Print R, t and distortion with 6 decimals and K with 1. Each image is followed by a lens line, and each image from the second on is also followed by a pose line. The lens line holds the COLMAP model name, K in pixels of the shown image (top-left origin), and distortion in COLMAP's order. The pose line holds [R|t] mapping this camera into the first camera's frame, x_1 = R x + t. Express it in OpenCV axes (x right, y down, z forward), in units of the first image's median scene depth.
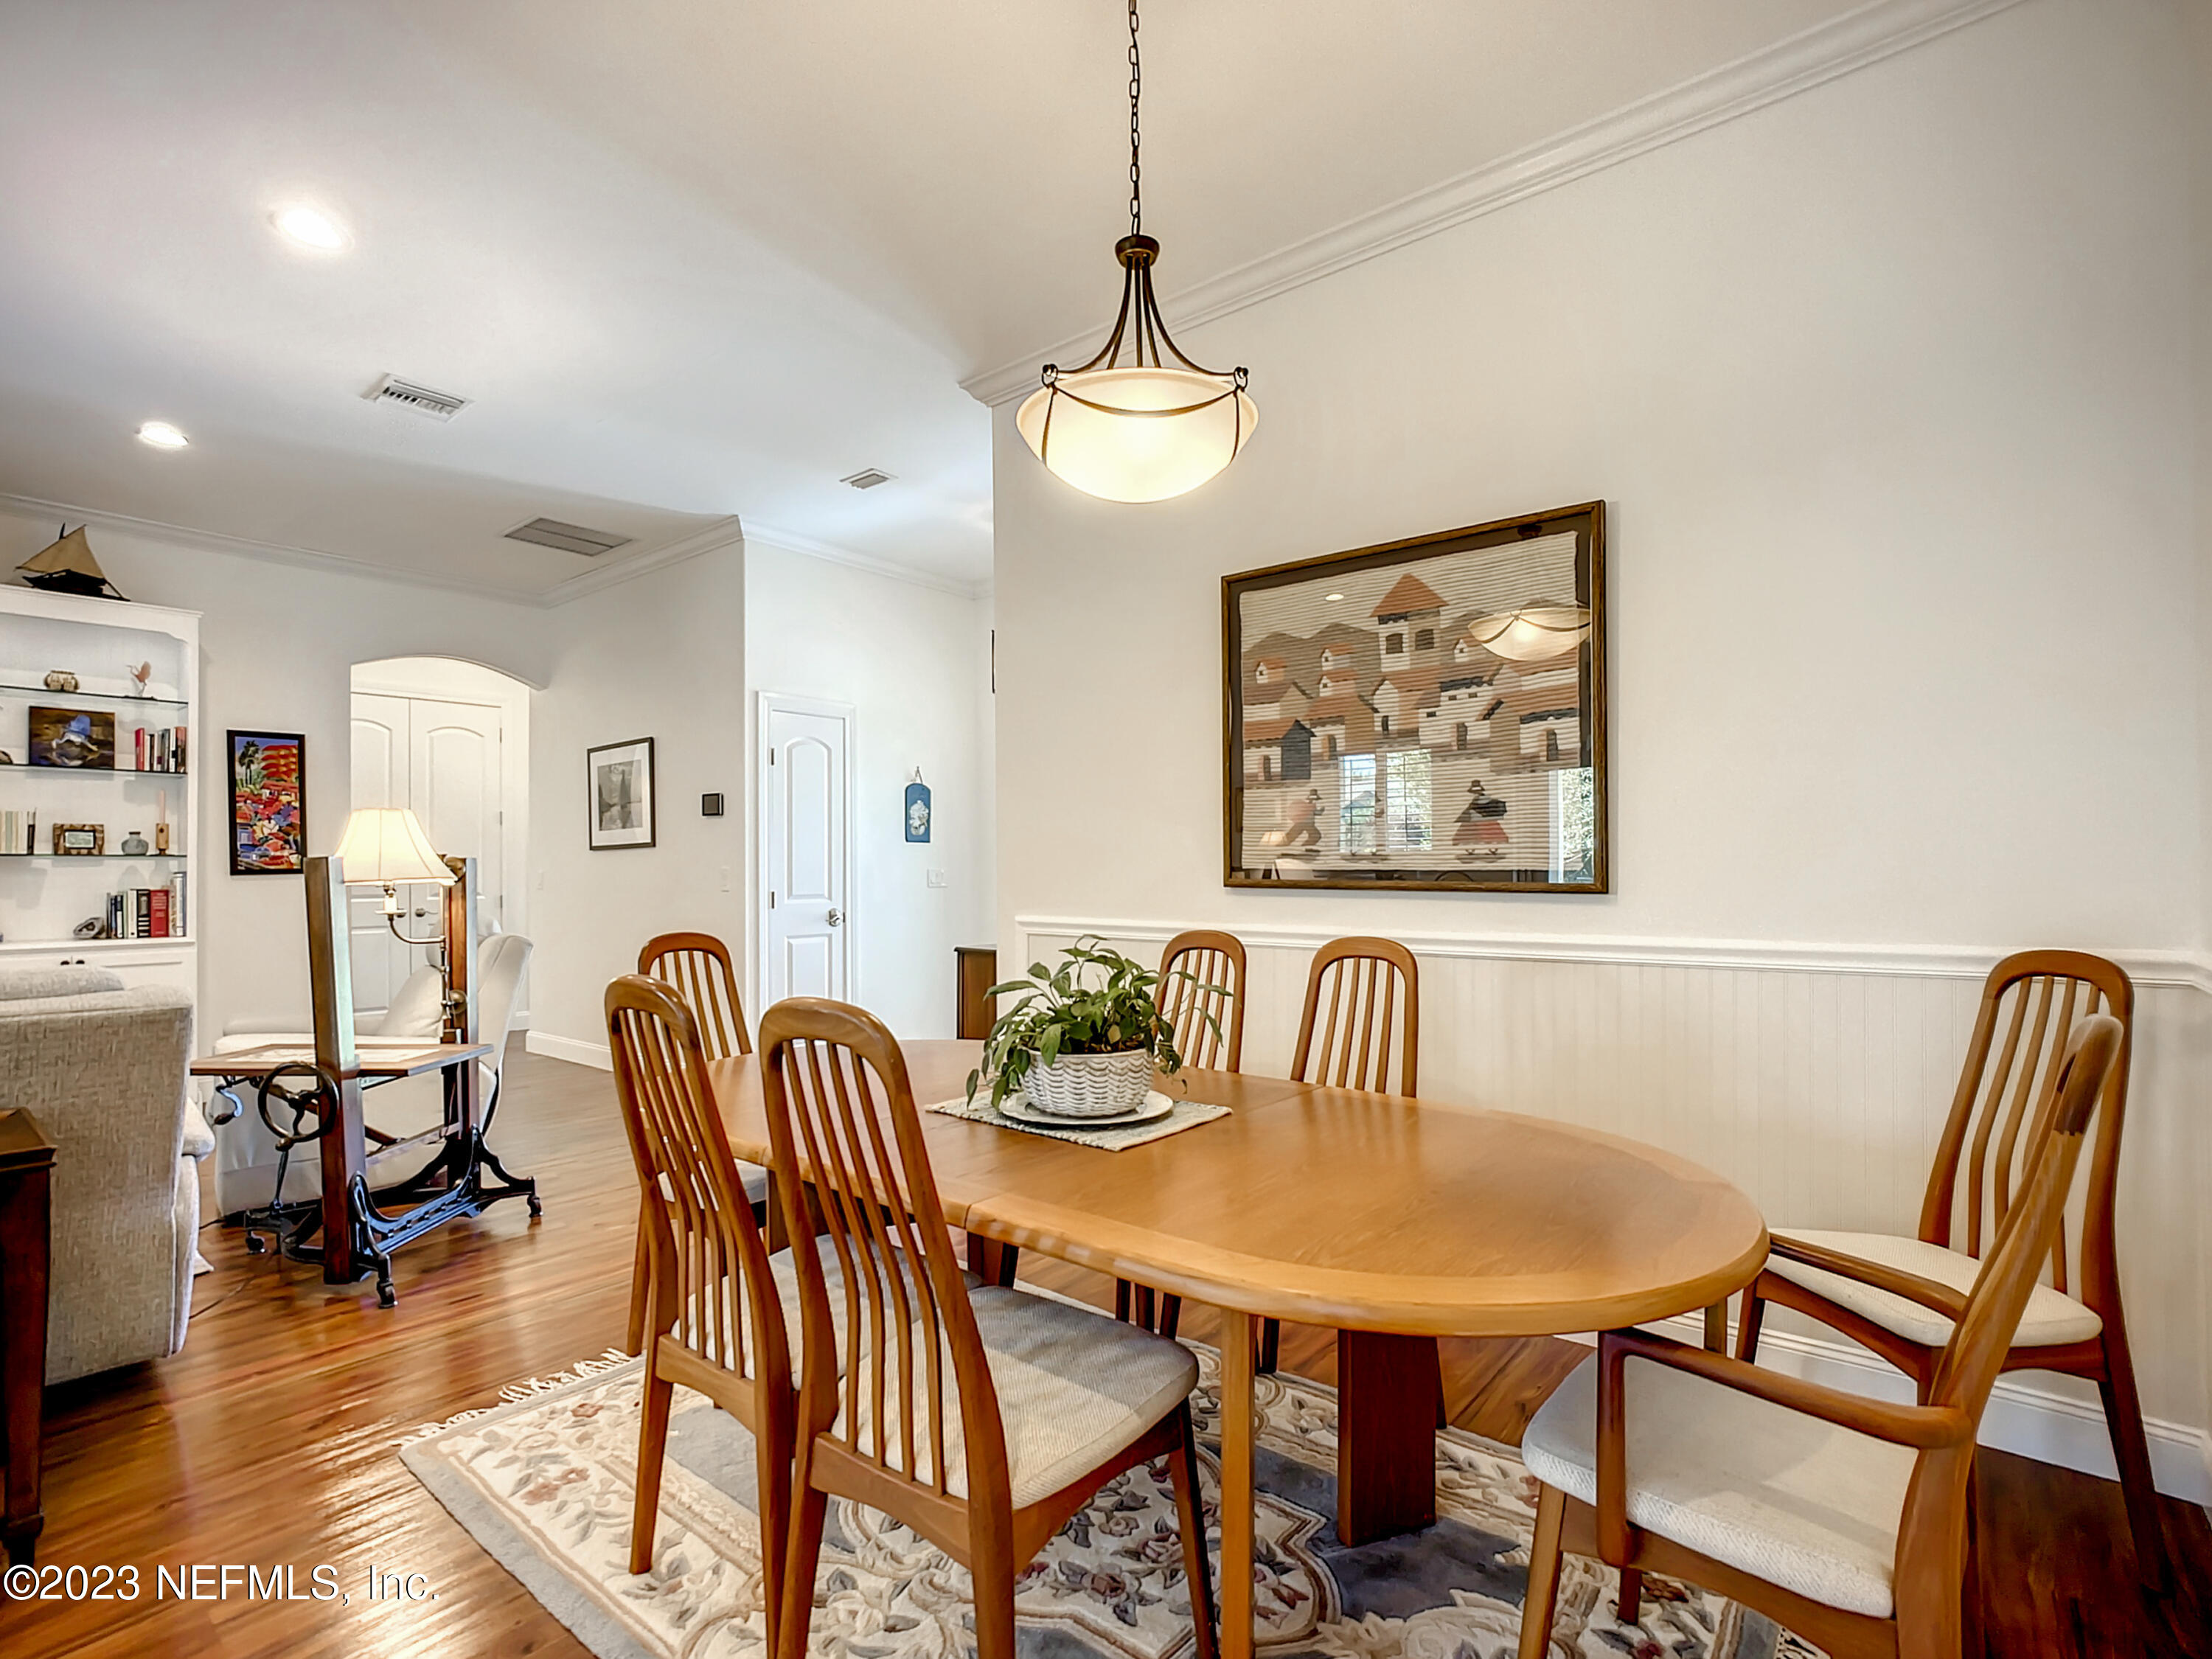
lens RADIAL K [[1076.0, 0, 1099.1], [0, 1076.0, 873.4], [0, 0, 1]] dist [-0.003329, -0.000461]
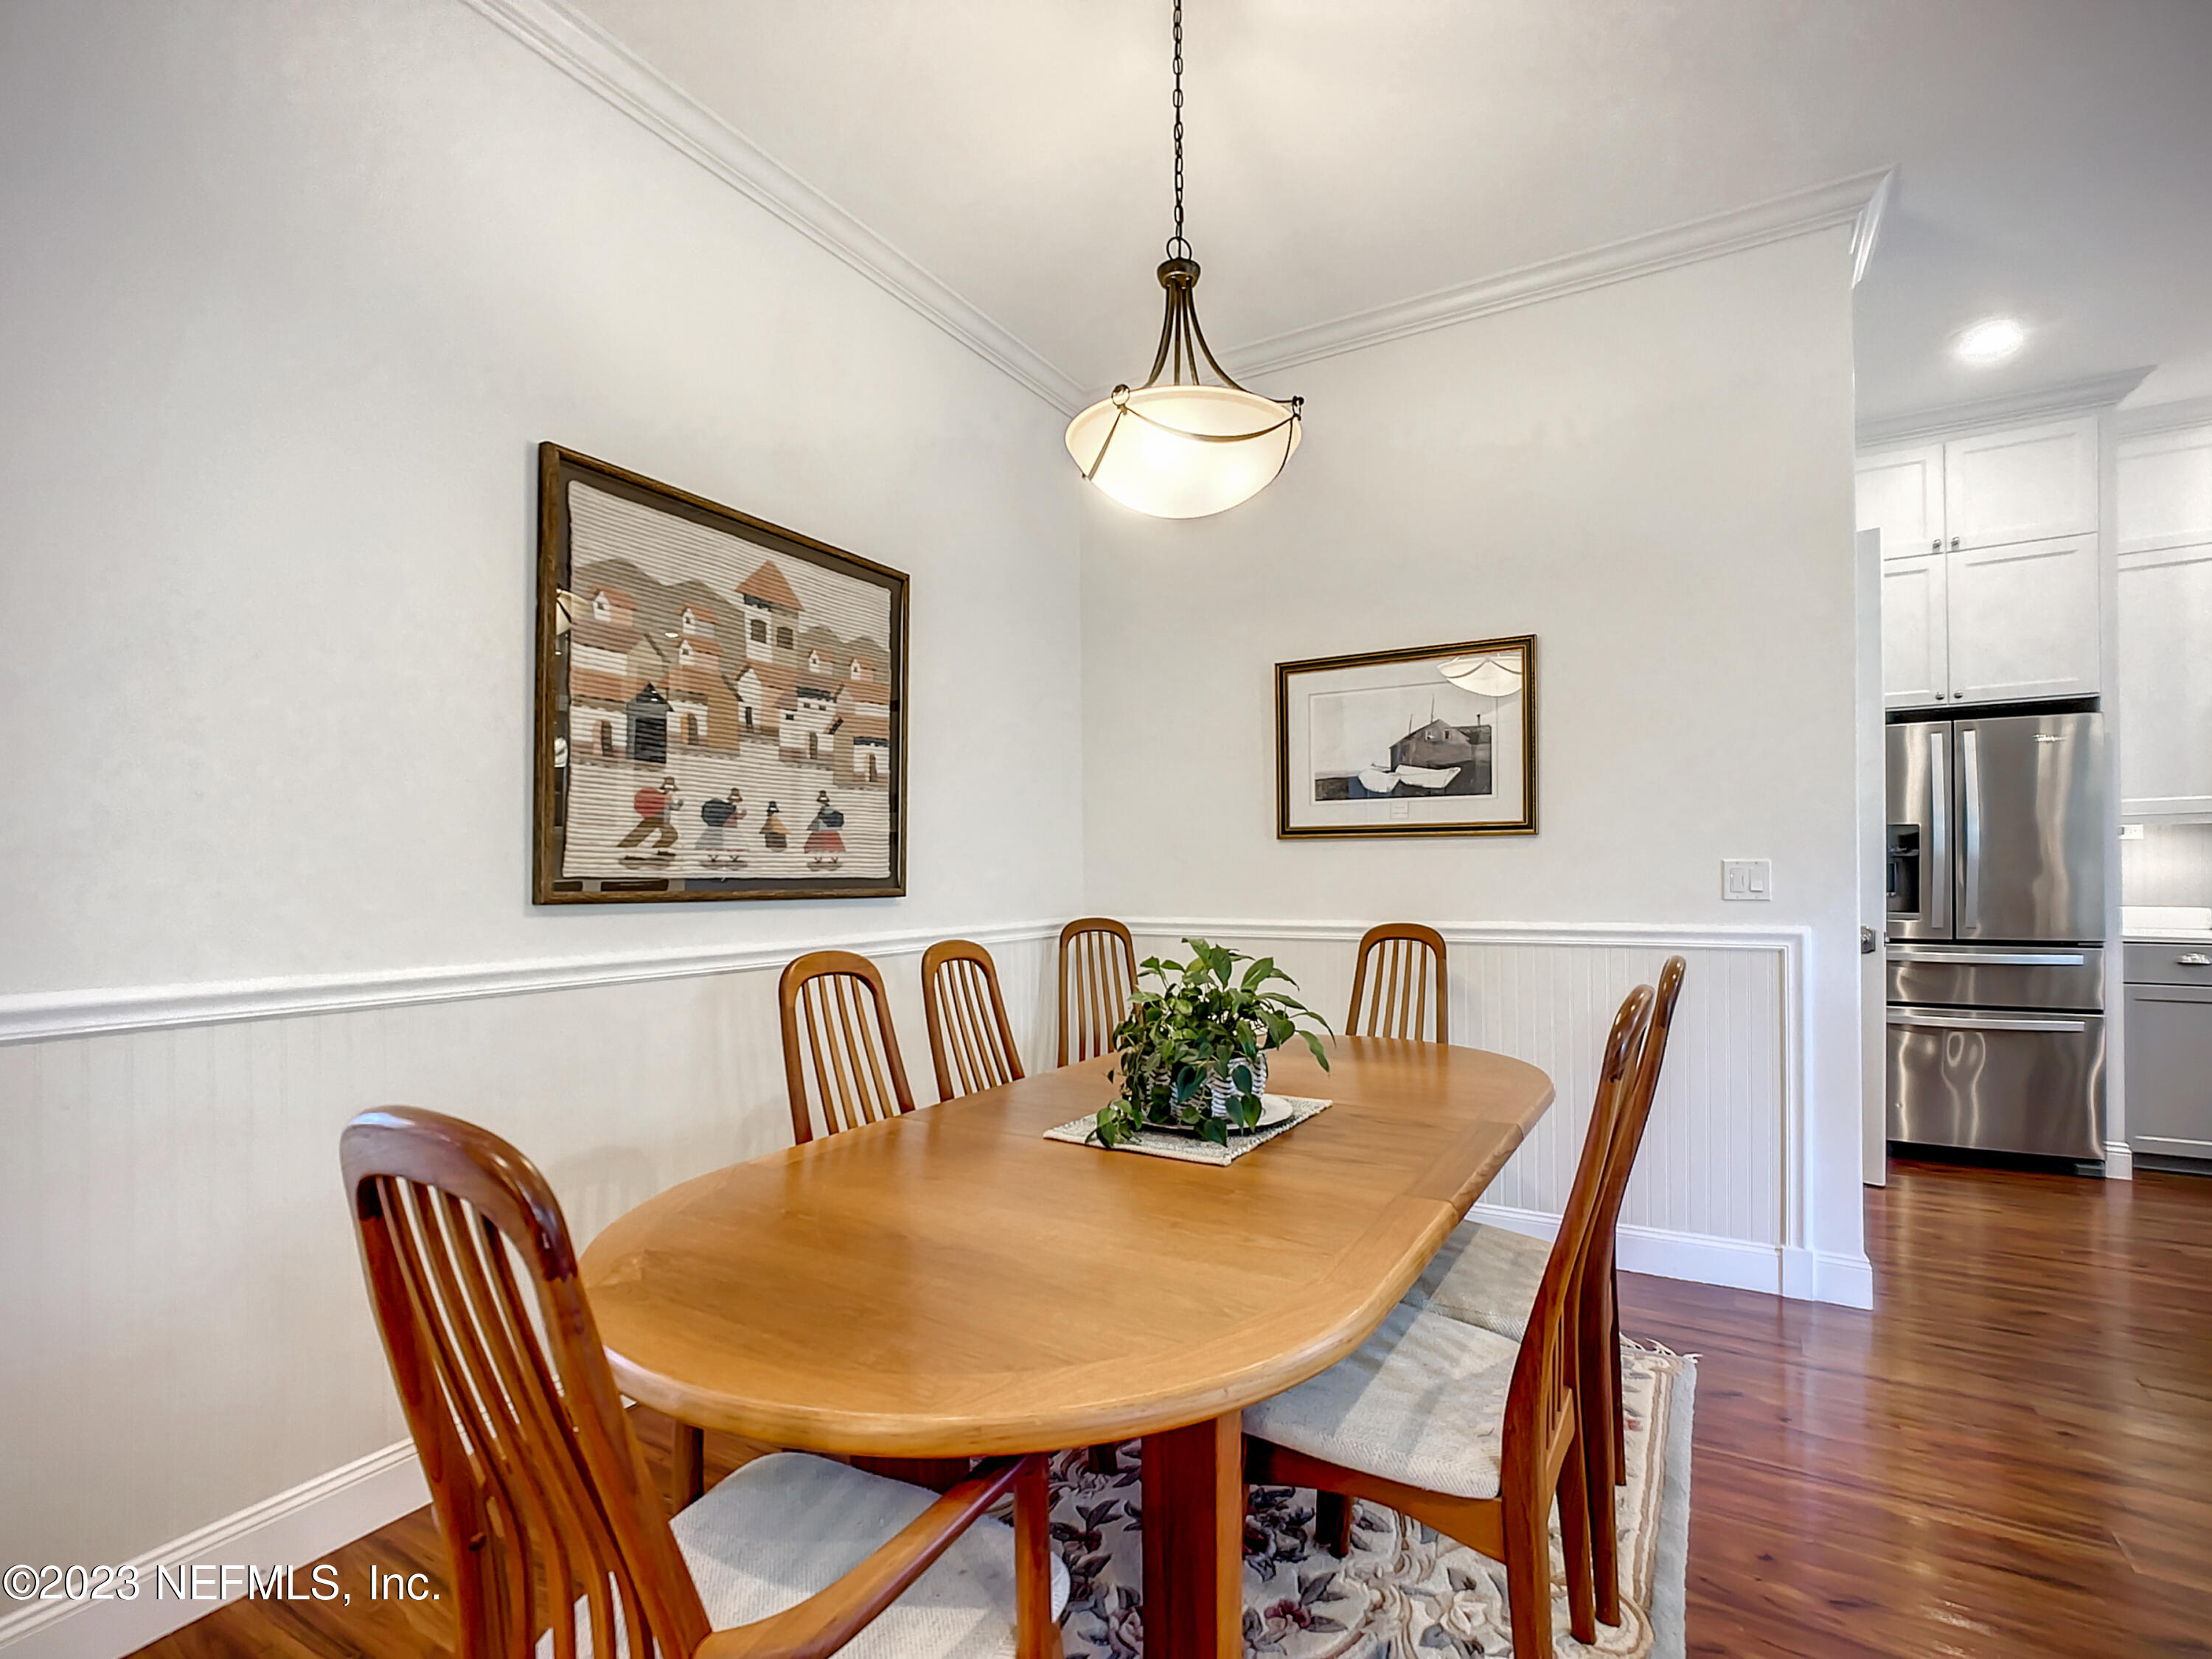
lens RADIAL K [[1076.0, 0, 1099.1], [0, 1076.0, 873.4], [0, 0, 1]] dist [-0.003329, -0.000461]
pose [[-0.169947, 0.007488, 0.985425, -0.681430], [0.012094, 0.999912, -0.005512, 0.001455], [-0.985379, 0.010981, -0.170023, 0.879282]]
